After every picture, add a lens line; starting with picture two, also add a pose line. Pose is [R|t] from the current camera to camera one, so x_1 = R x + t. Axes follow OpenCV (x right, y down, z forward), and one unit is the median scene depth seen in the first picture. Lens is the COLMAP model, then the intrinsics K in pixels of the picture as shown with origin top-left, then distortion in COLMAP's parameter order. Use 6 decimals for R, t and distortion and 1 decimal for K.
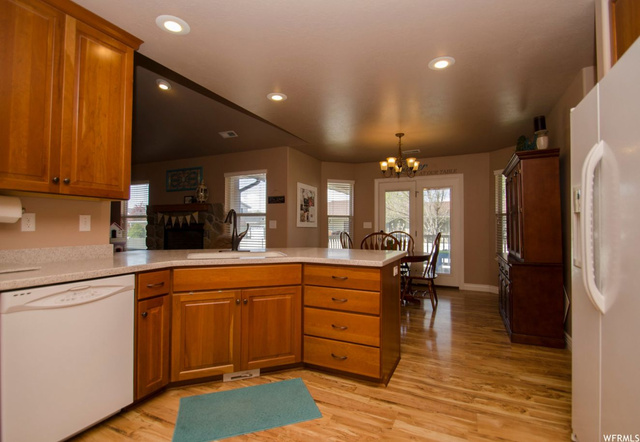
lens RADIAL K [[314.5, 0, 319.2], [0, 314.5, 220.3], [0, 0, 1]] dist [-0.000067, 0.000000]
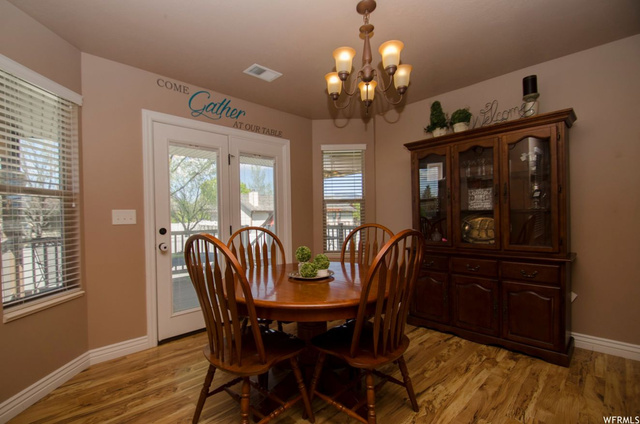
lens RADIAL K [[283.4, 0, 320.4], [0, 283.4, 210.5], [0, 0, 1]] dist [-0.025022, -0.000088]
pose [[0.351531, 0.017956, 0.936004, -0.100954], [0.010947, 0.999669, -0.023289, 0.020316], [-0.936112, 0.018433, 0.351218, 0.705635]]
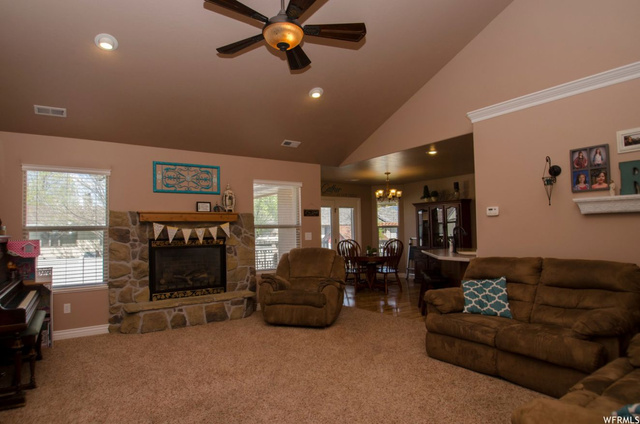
lens RADIAL K [[360.8, 0, 319.1], [0, 360.8, 214.6], [0, 0, 1]] dist [0.002691, 0.000069]
pose [[0.504760, 0.031324, 0.862691, -1.046721], [0.010923, 0.999030, -0.042665, -0.006006], [-0.863191, 0.030959, 0.503928, 0.324486]]
